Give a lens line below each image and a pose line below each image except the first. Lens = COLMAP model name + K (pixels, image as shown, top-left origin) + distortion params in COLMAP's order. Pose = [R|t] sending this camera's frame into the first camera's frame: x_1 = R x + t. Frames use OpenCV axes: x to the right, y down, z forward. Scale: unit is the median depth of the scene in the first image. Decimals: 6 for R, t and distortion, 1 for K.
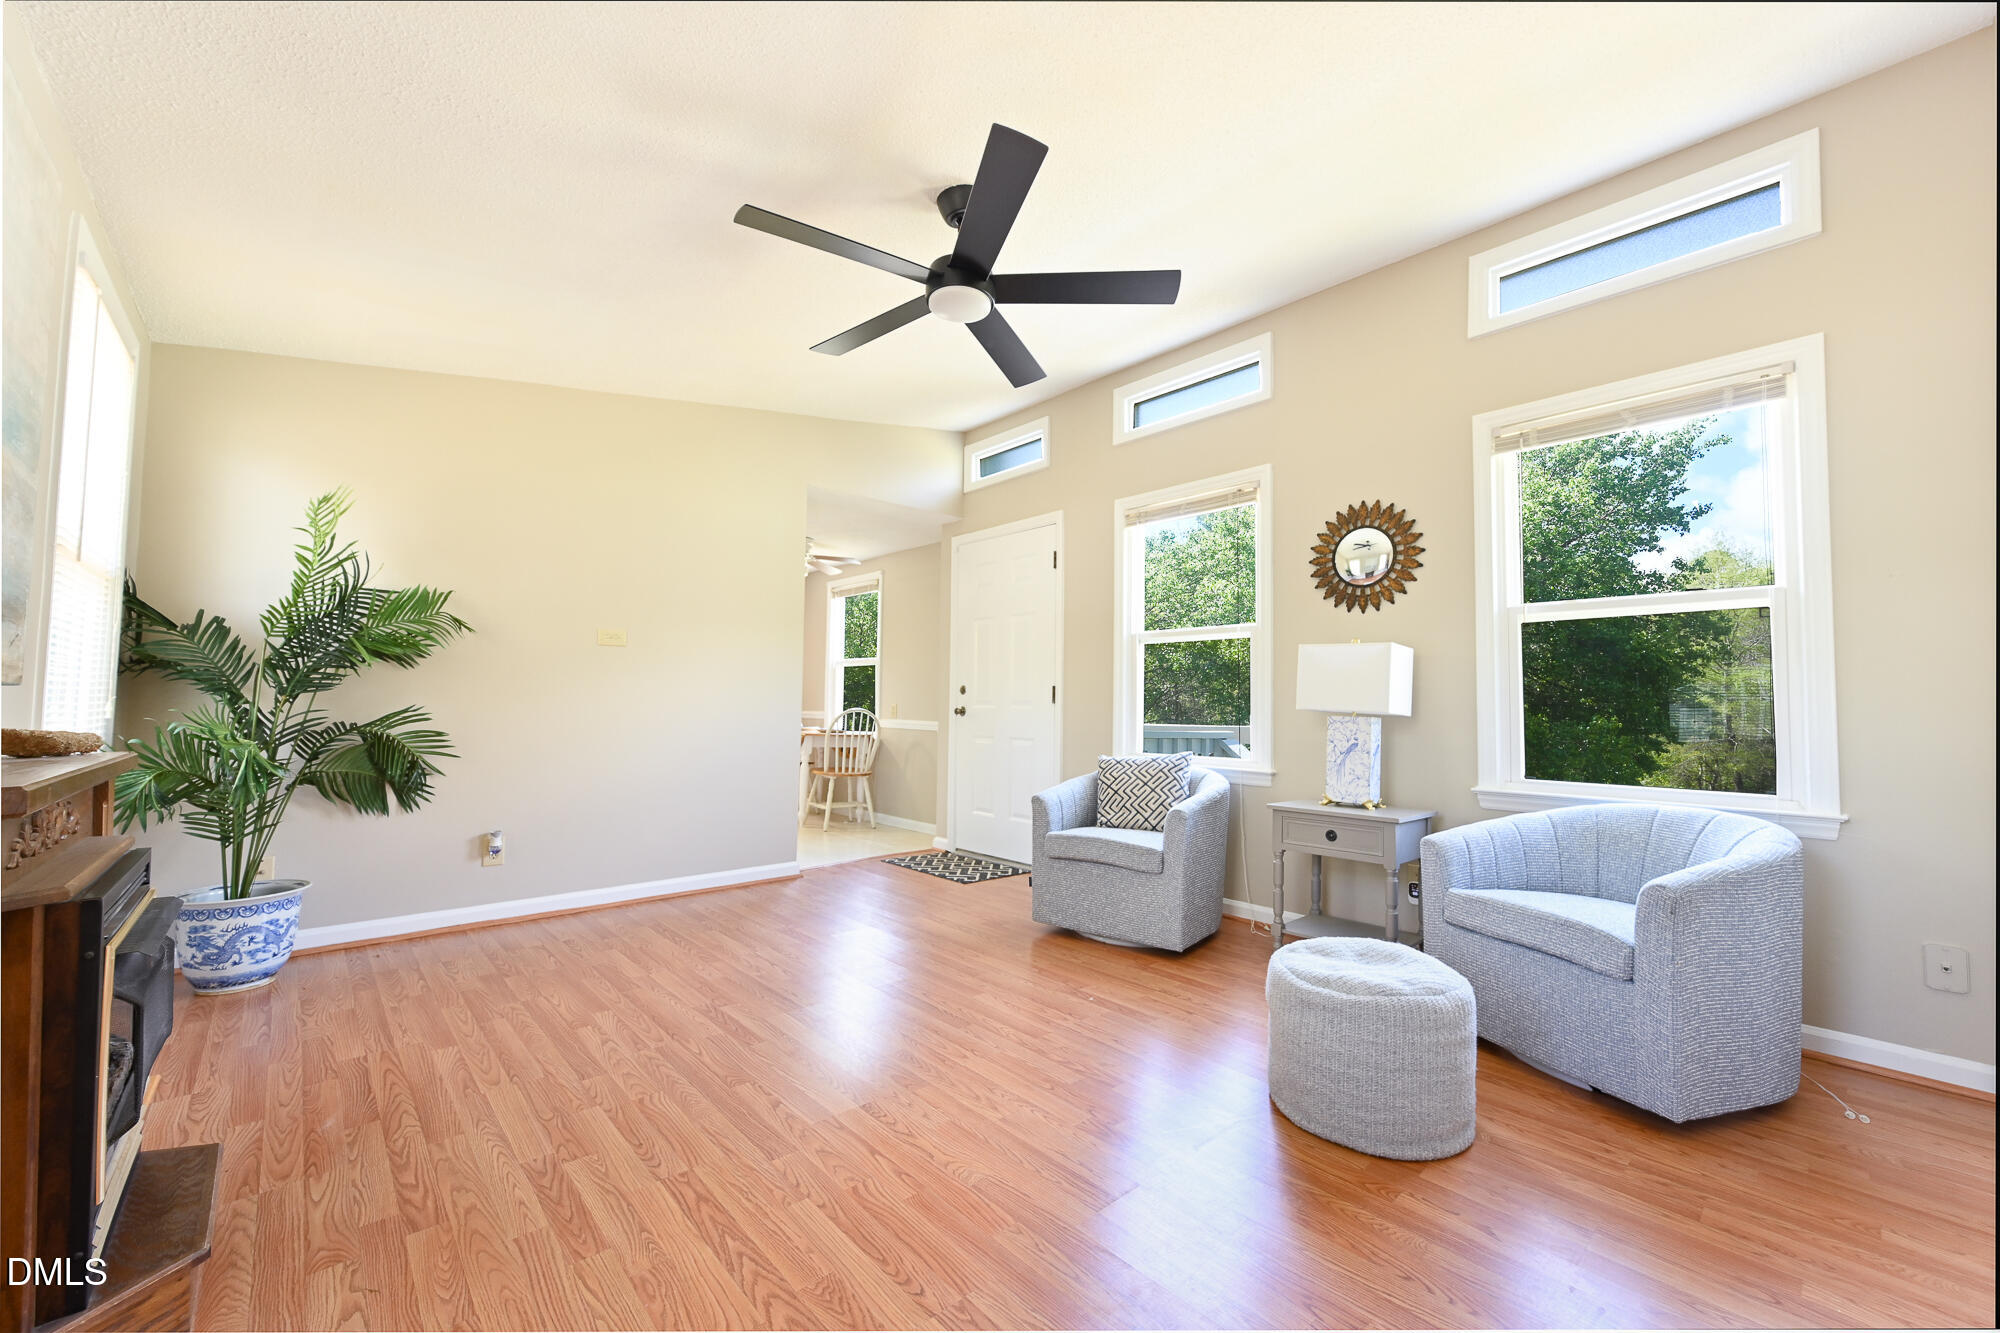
lens RADIAL K [[780.9, 0, 1000.0], [0, 780.9, 666.5], [0, 0, 1]] dist [0.000135, -0.000015]
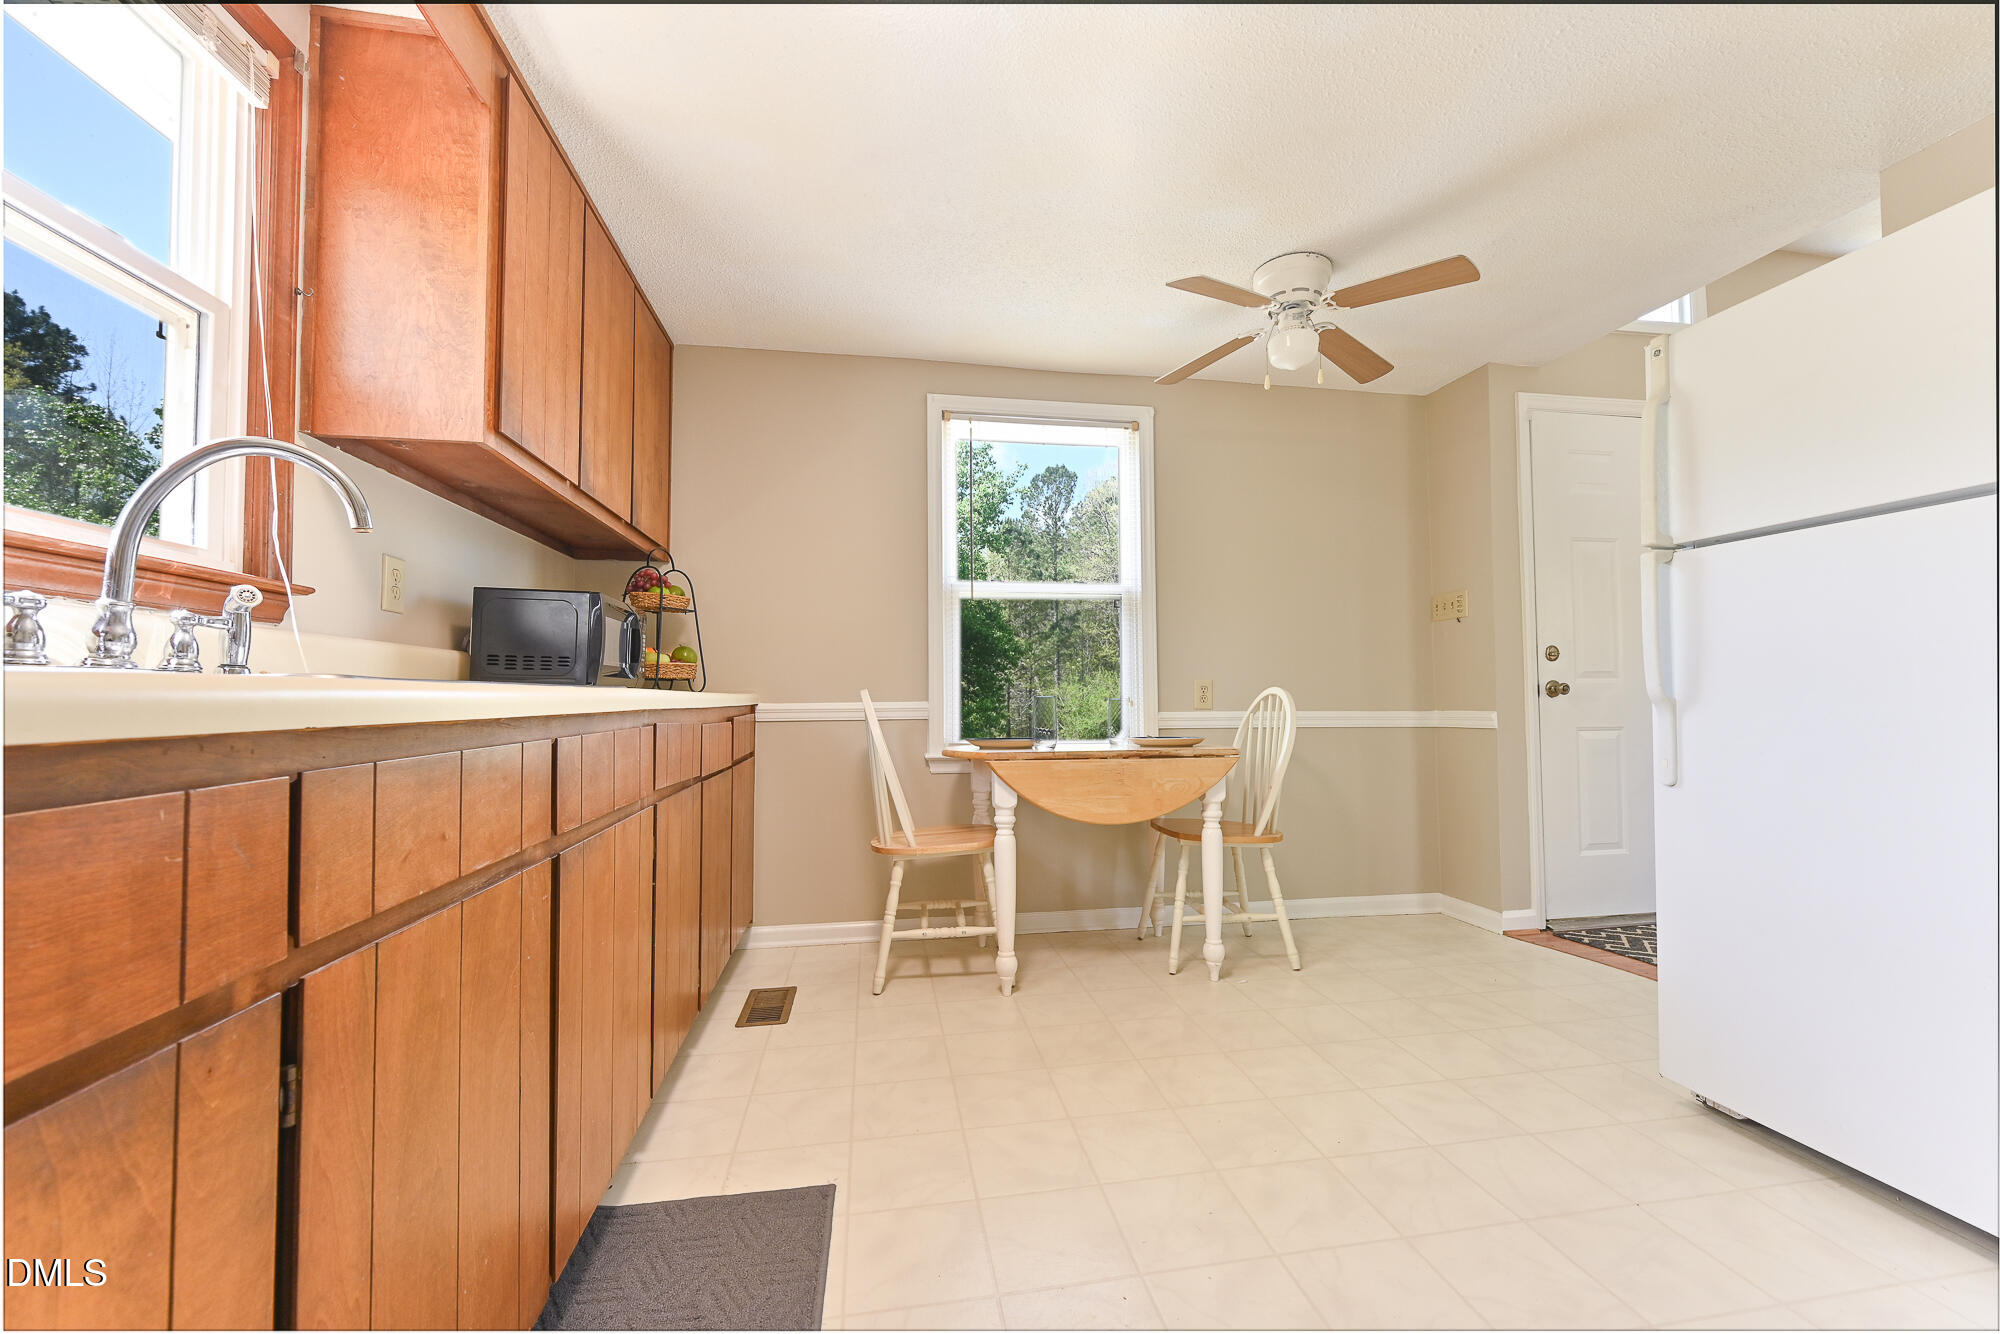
lens RADIAL K [[780.9, 0, 1000.0], [0, 780.9, 667.0], [0, 0, 1]] dist [0.000135, -0.000015]
pose [[0.543501, -0.005217, 0.839392, -0.683152], [-0.028595, 0.999285, 0.024726, 0.032922], [-0.838921, -0.037441, 0.542963, 0.898272]]
